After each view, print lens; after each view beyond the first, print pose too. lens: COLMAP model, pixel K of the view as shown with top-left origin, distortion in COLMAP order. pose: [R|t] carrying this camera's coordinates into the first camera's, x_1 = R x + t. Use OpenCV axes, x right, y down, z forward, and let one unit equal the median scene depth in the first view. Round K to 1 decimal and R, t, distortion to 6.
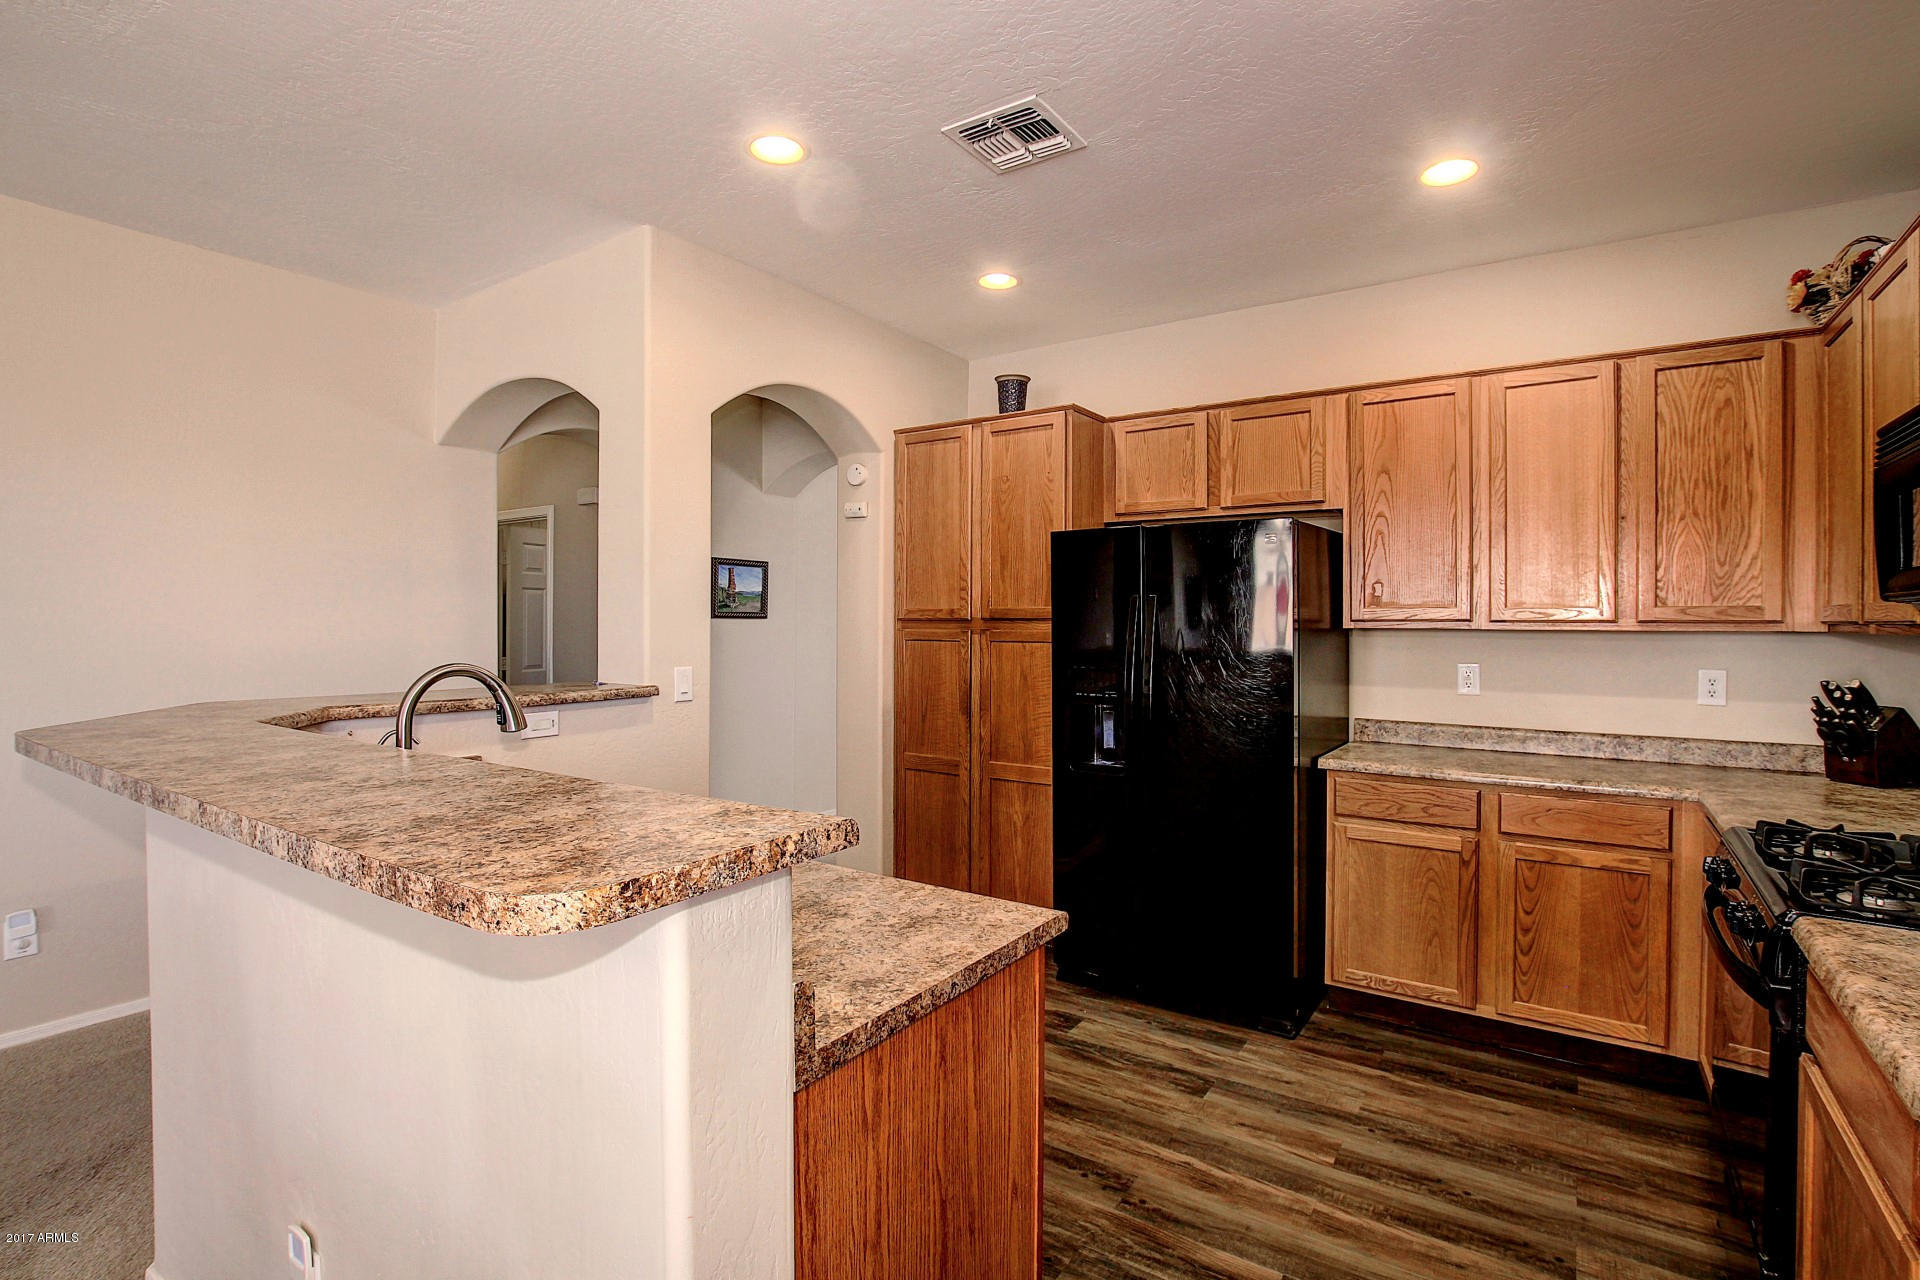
lens RADIAL K [[902.8, 0, 962.4], [0, 902.8, 629.0], [0, 0, 1]] dist [-0.016259, -0.000015]
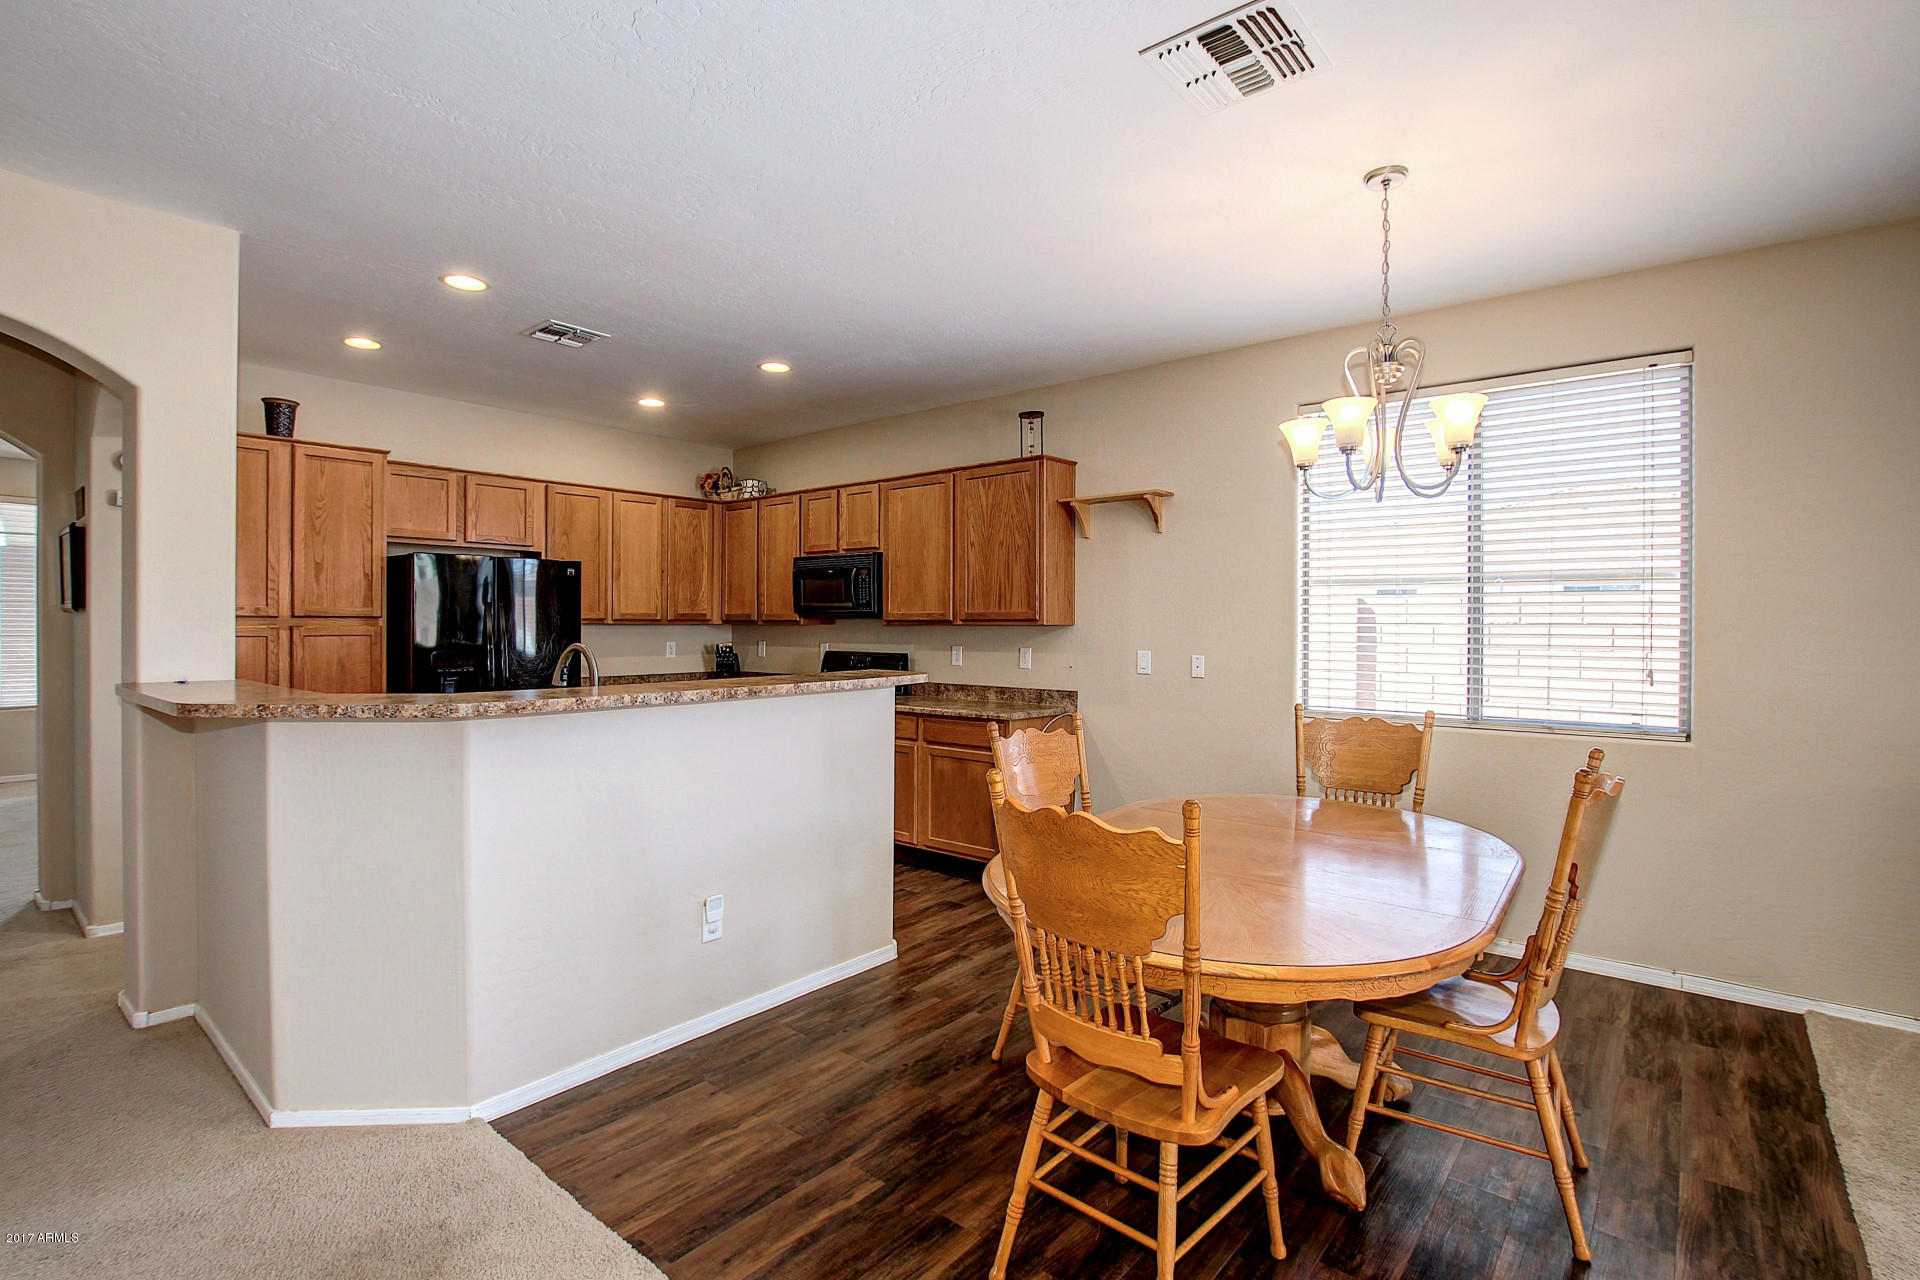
lens RADIAL K [[902.8, 0, 962.4], [0, 902.8, 629.0], [0, 0, 1]] dist [-0.016259, -0.000015]
pose [[0.104353, -0.011128, 0.994478, -1.249245], [0.005938, 0.999927, 0.010566, -0.002714], [-0.994523, 0.004803, 0.104411, 0.050183]]
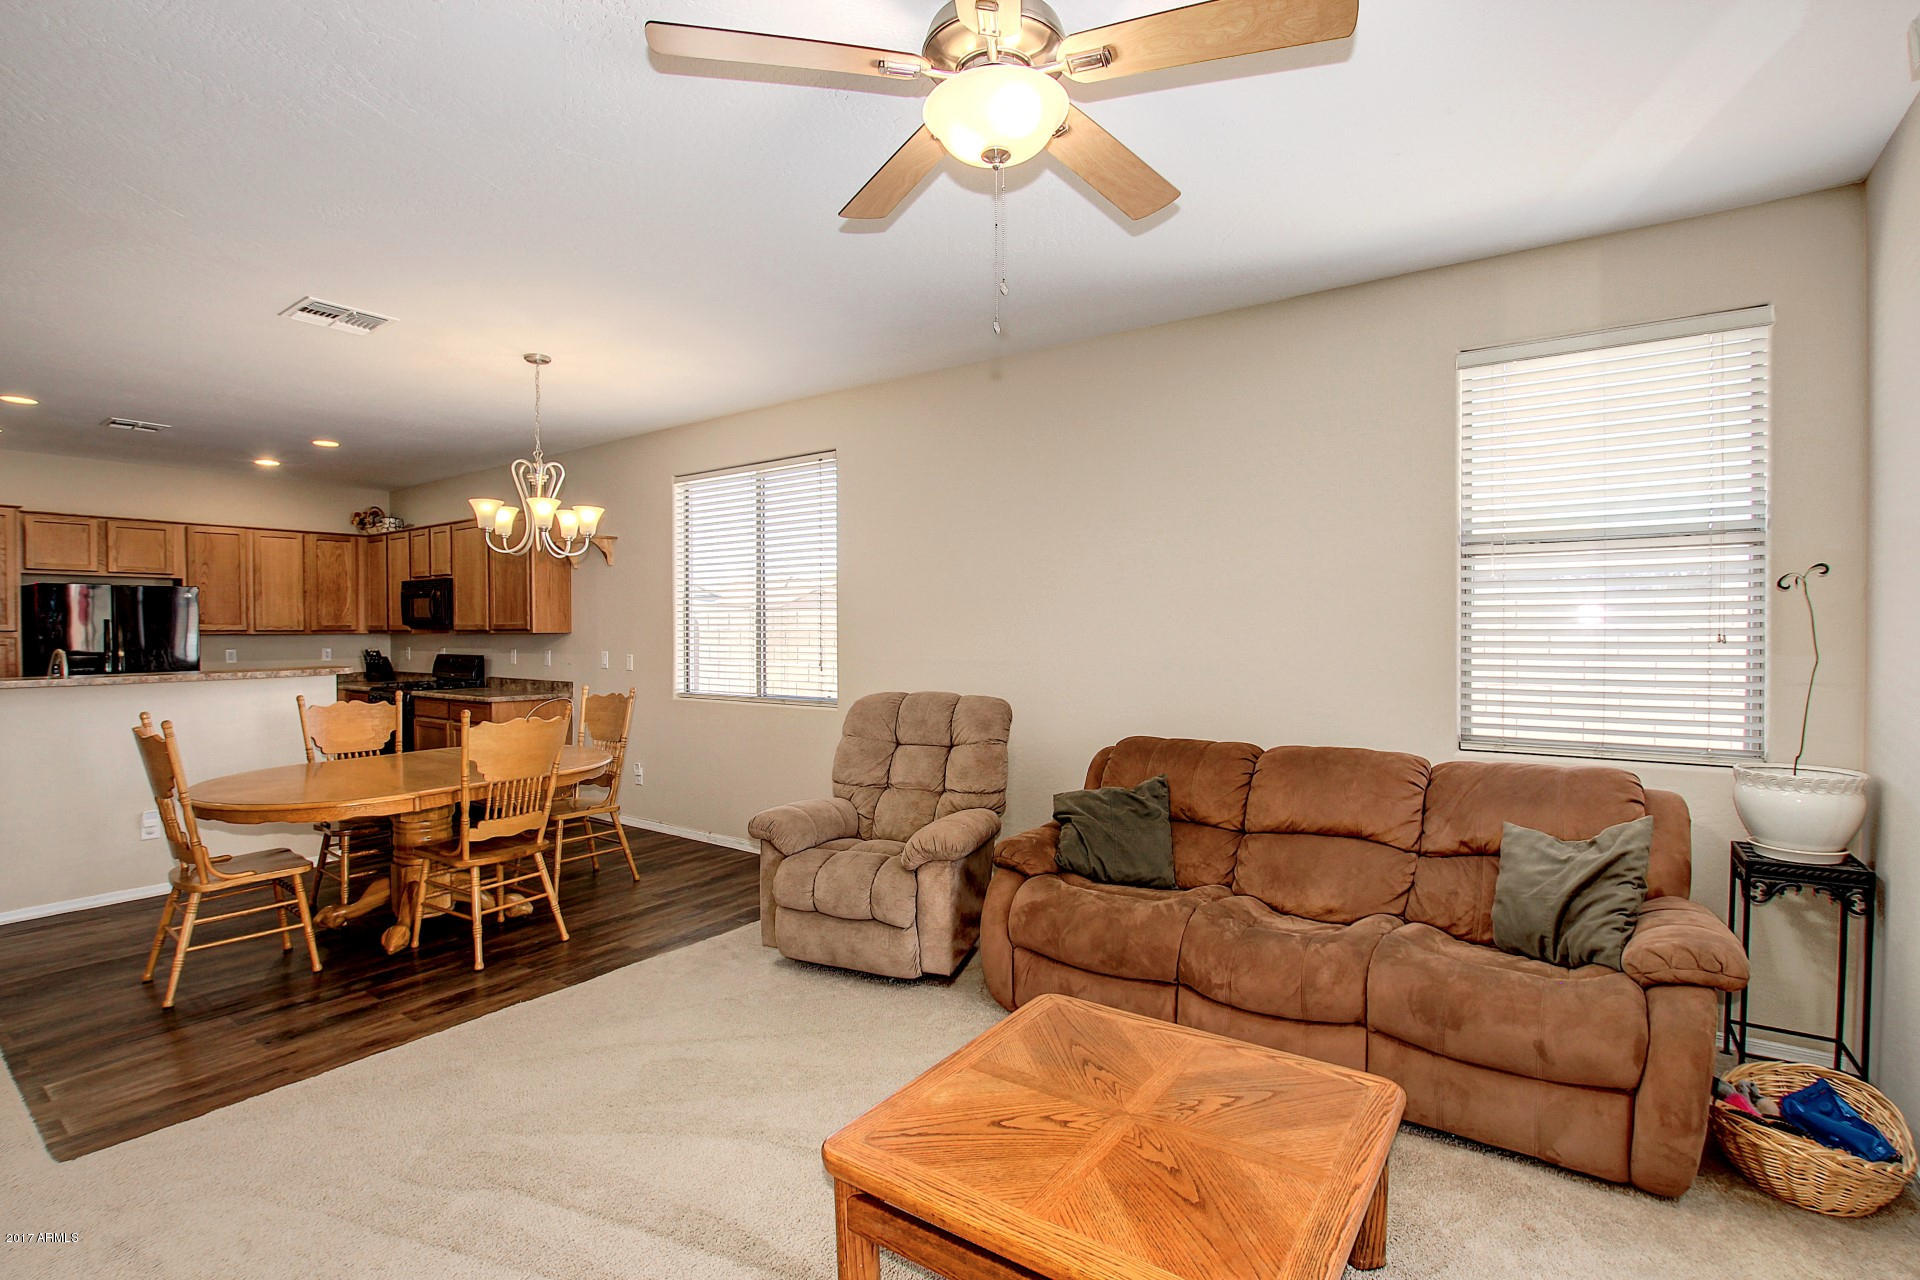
lens RADIAL K [[902.8, 0, 962.4], [0, 902.8, 629.0], [0, 0, 1]] dist [-0.016259, -0.000015]
pose [[0.035756, -0.007817, 0.999330, -1.762799], [0.012473, 0.999895, 0.007376, -0.005953], [-0.999283, 0.012201, 0.035850, -1.007355]]
